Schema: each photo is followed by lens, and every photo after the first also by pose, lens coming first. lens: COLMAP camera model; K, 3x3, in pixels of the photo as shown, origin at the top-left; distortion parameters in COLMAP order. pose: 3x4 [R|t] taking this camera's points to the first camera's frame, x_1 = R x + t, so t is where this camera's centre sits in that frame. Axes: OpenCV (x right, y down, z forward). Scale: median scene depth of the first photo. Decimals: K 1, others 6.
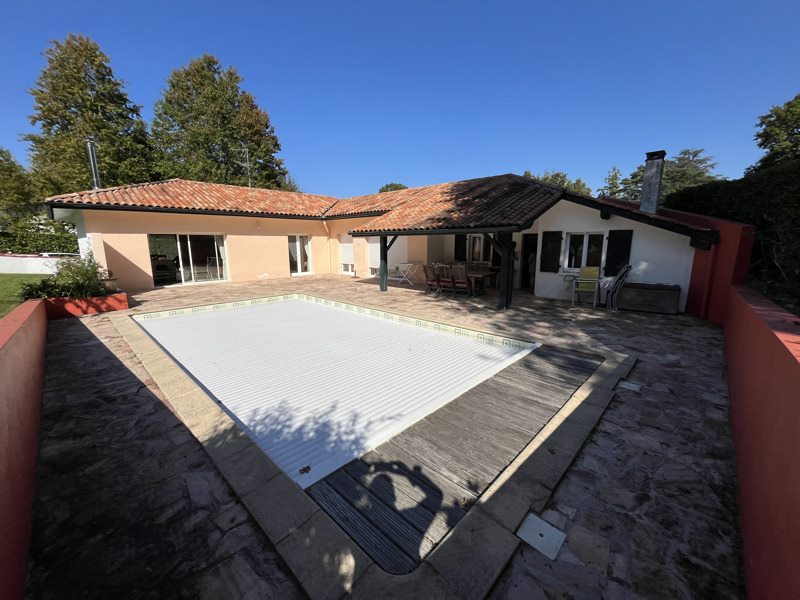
lens RADIAL K [[322.6, 0, 396.5], [0, 322.6, 301.5], [0, 0, 1]] dist [-0.003482, -0.000464]
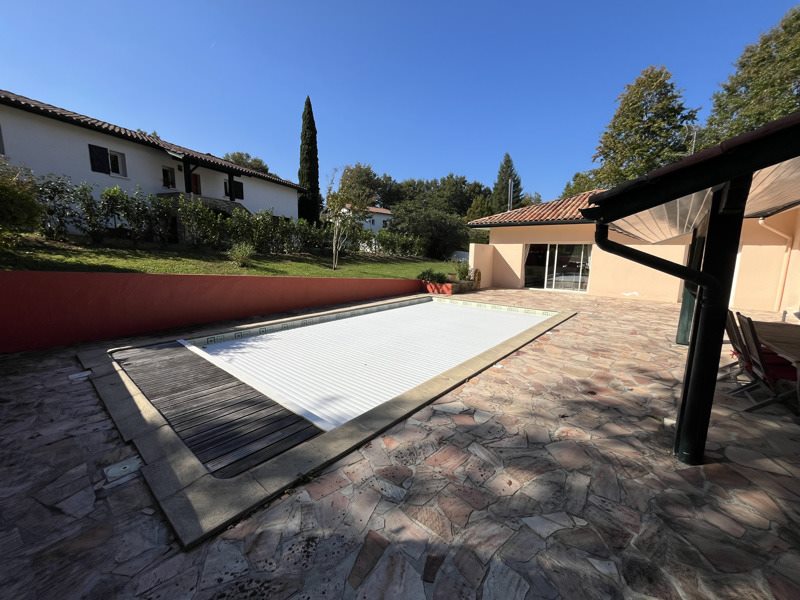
lens RADIAL K [[322.6, 0, 396.9], [0, 322.6, 298.6], [0, 0, 1]] dist [-0.003482, -0.000464]
pose [[0.061568, 0.154326, -0.986100, 0.972003], [-0.197785, 0.970269, 0.139500, -0.188393], [0.978310, 0.186447, 0.090261, 1.027532]]
